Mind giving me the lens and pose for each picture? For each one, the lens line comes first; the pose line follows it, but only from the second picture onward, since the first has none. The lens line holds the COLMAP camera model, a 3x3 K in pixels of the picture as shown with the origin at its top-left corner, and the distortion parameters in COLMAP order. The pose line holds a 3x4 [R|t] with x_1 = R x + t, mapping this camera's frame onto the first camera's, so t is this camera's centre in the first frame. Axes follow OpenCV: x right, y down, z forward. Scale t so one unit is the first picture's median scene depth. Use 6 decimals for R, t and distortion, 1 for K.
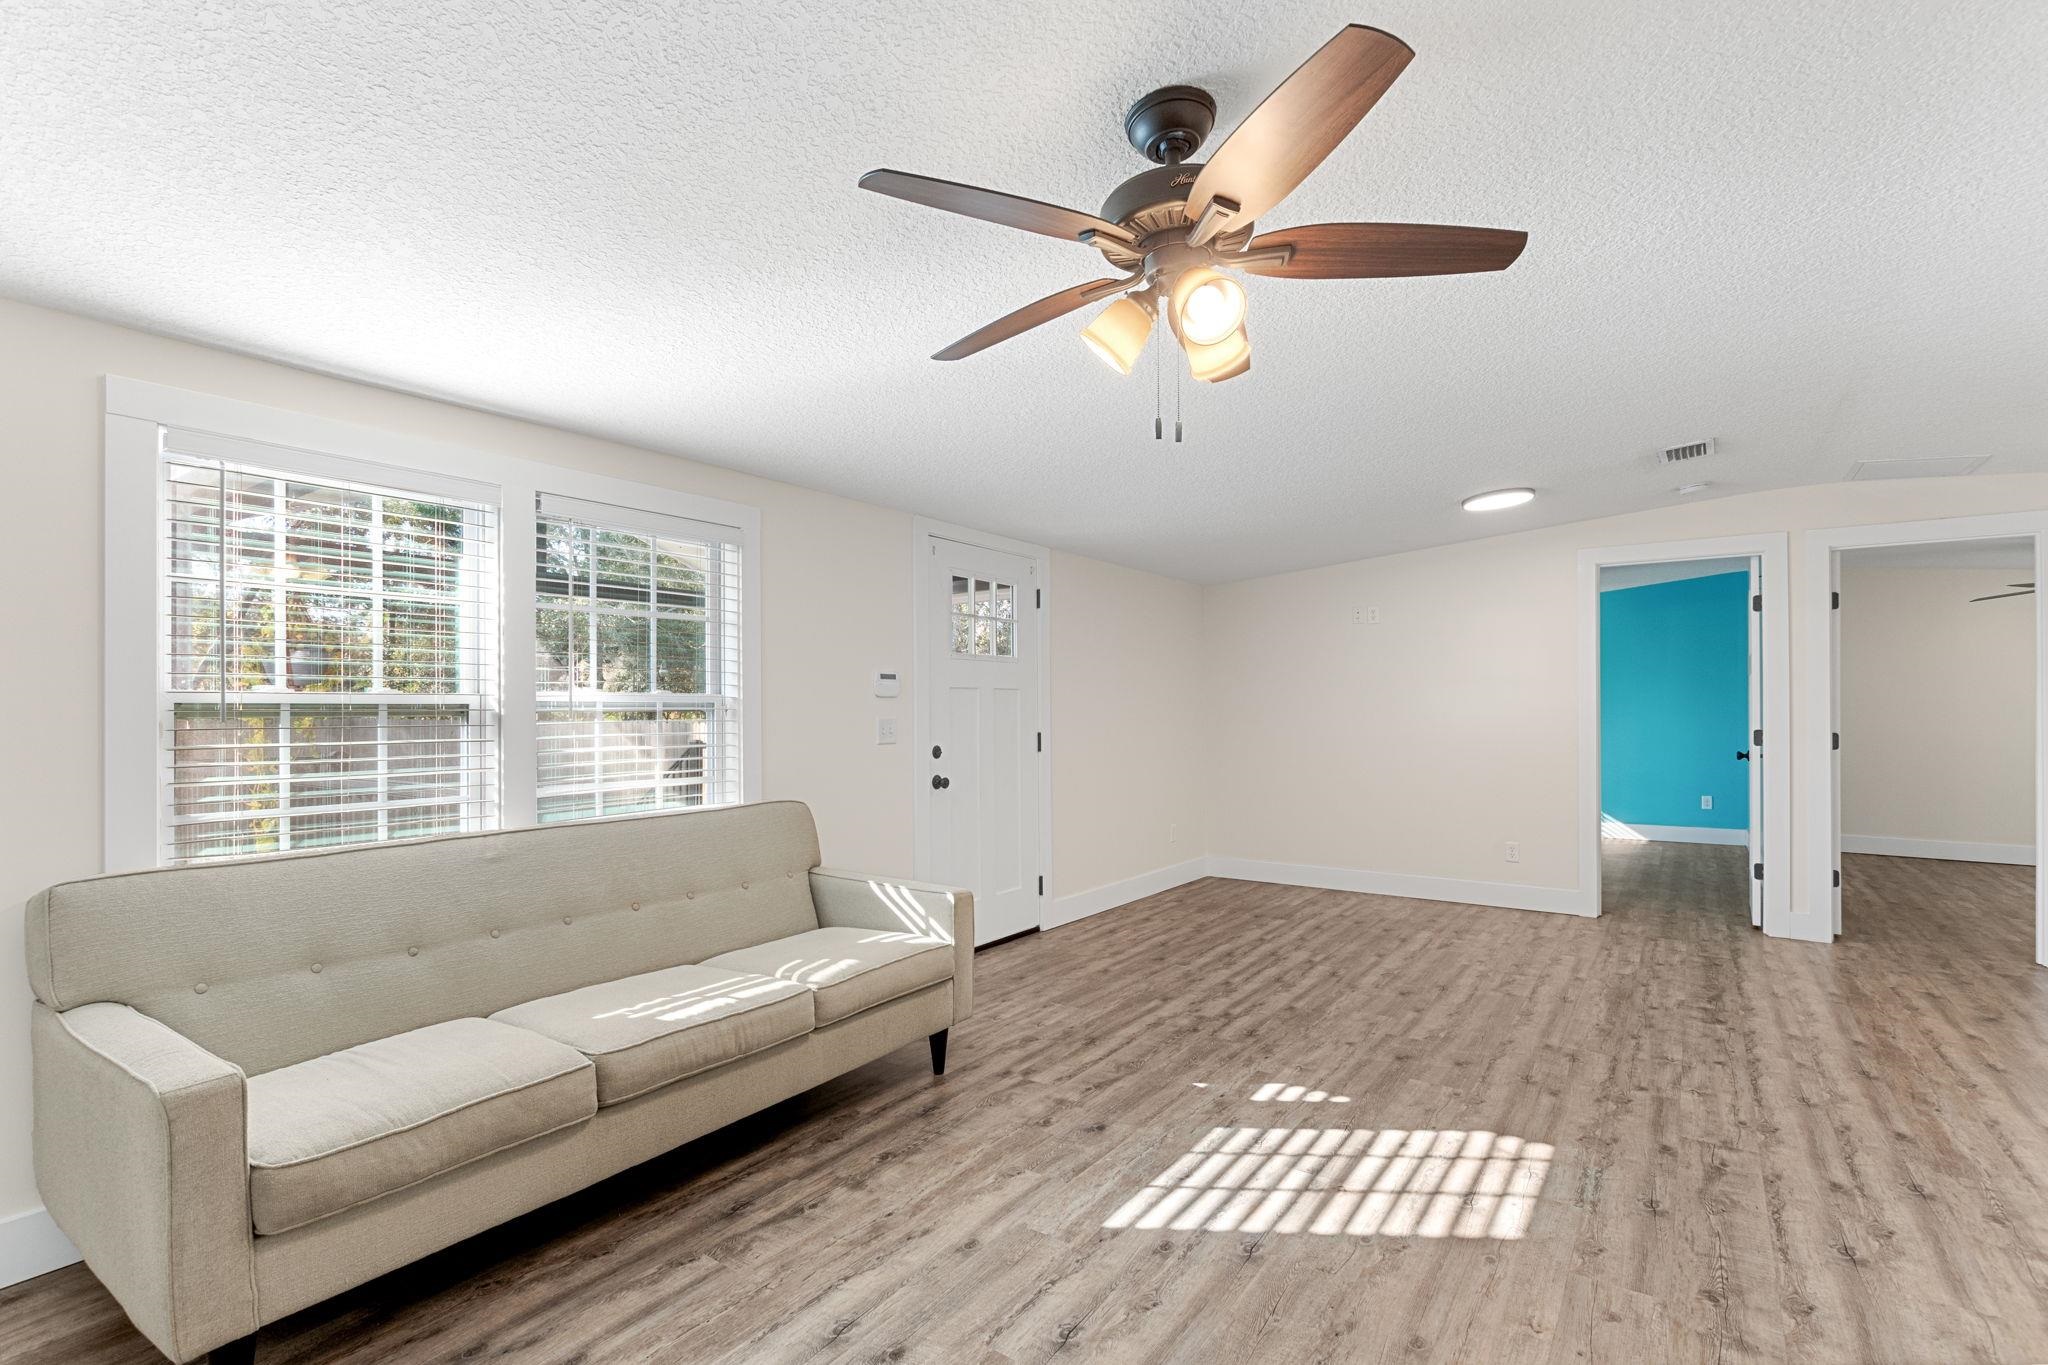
lens RADIAL K [[934.1, 0, 1022.0], [0, 934.1, 709.9], [0, 0, 1]] dist [0.004259, -0.002918]
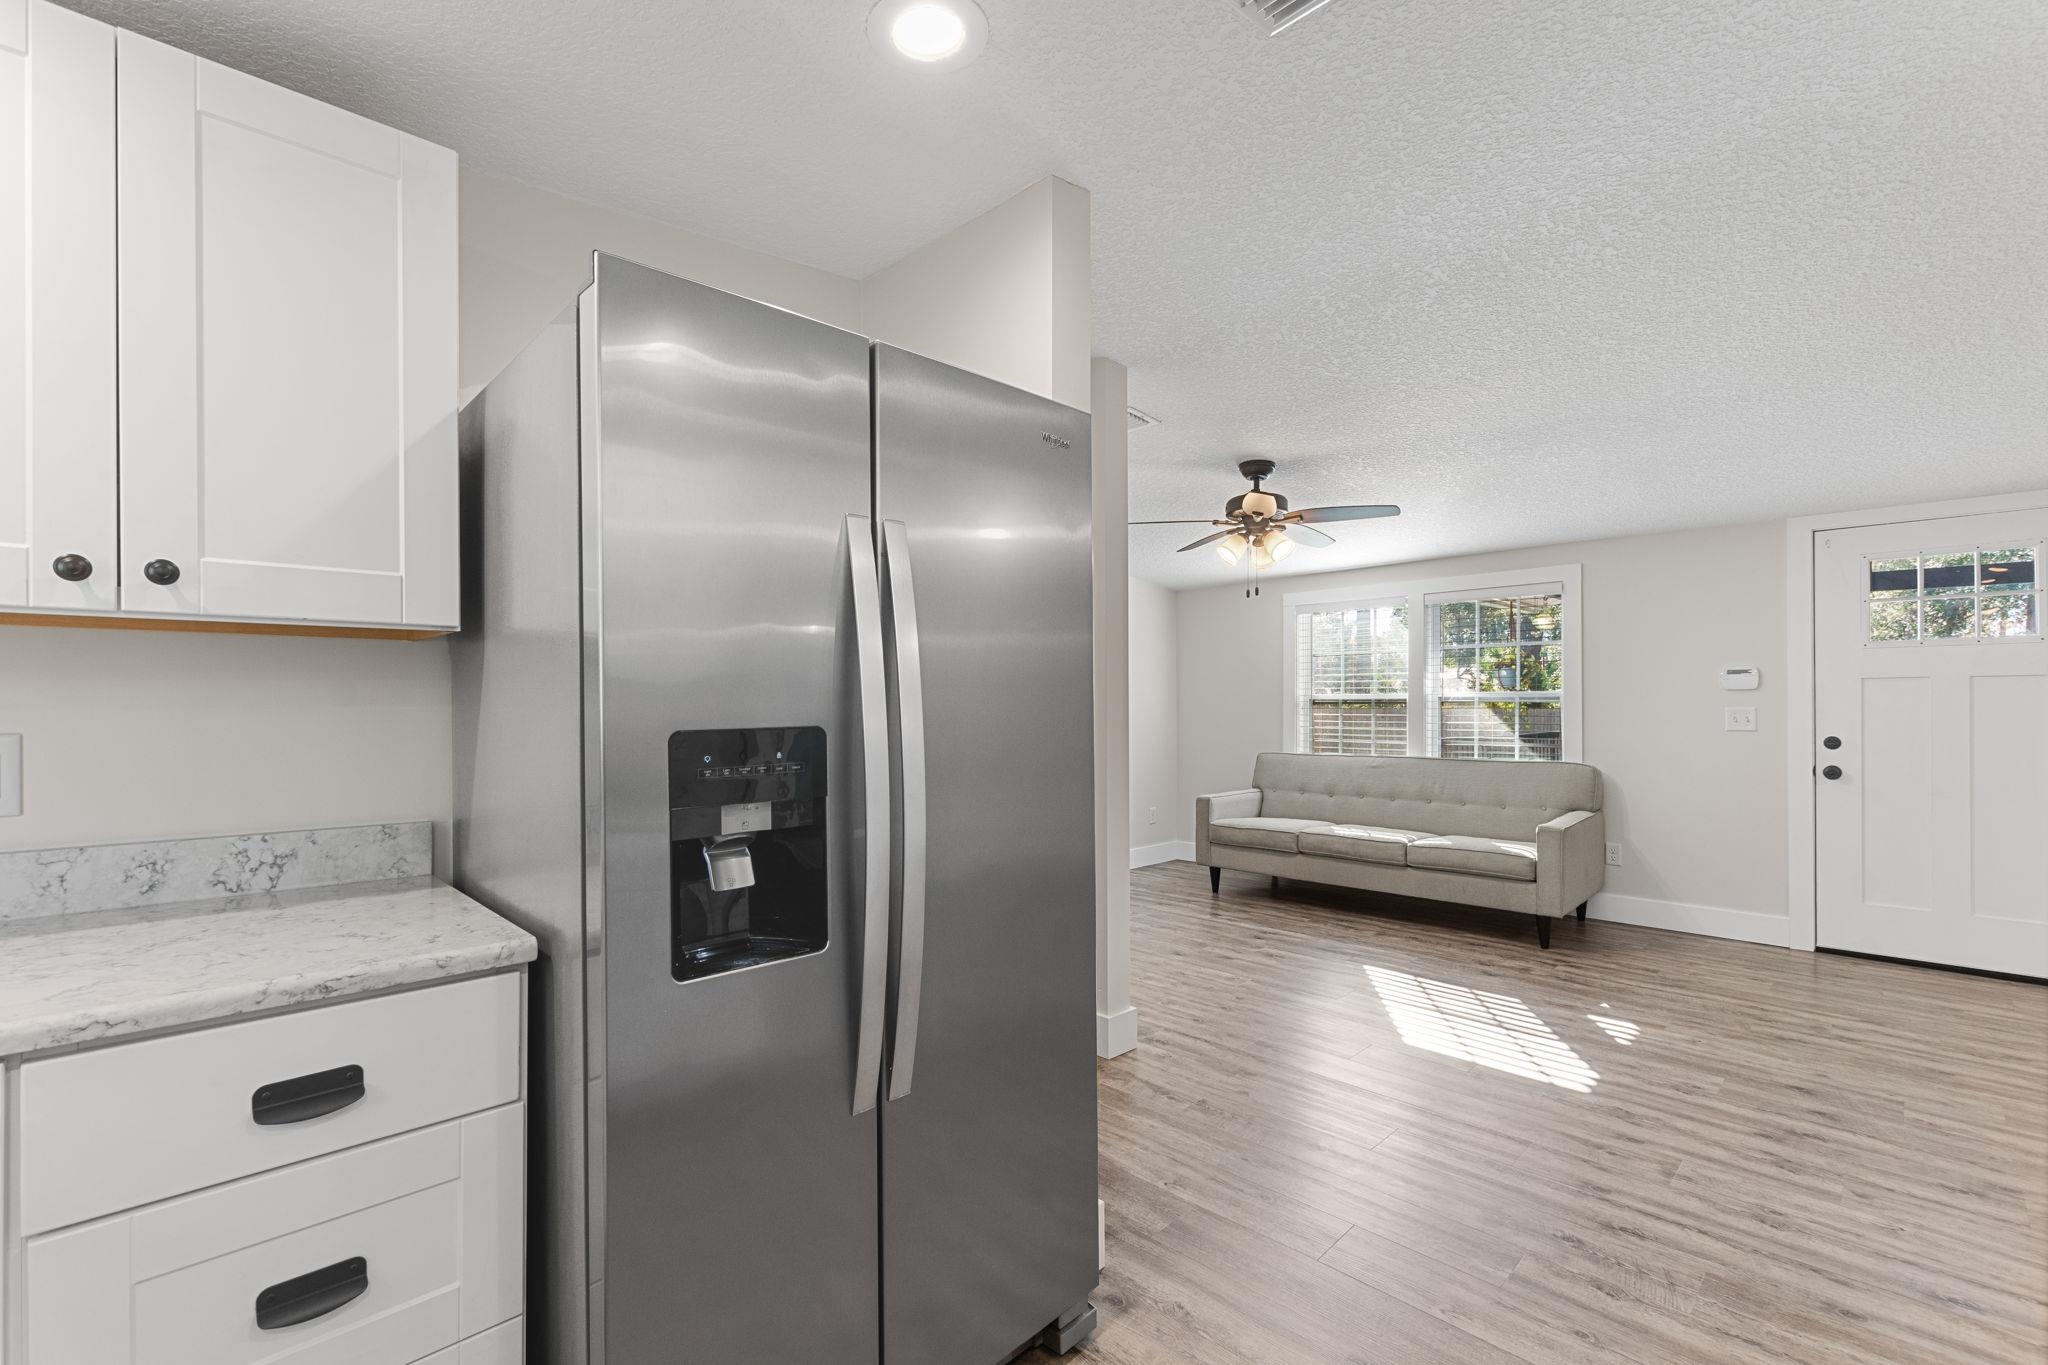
lens RADIAL K [[934.1, 0, 1026.8], [0, 934.1, 695.7], [0, 0, 1]] dist [0.004259, -0.002918]
pose [[-0.170945, -0.007833, -0.985249, 1.727065], [0.001088, 0.999966, -0.008138, 0.002657], [0.985280, -0.002463, -0.170931, 0.517637]]
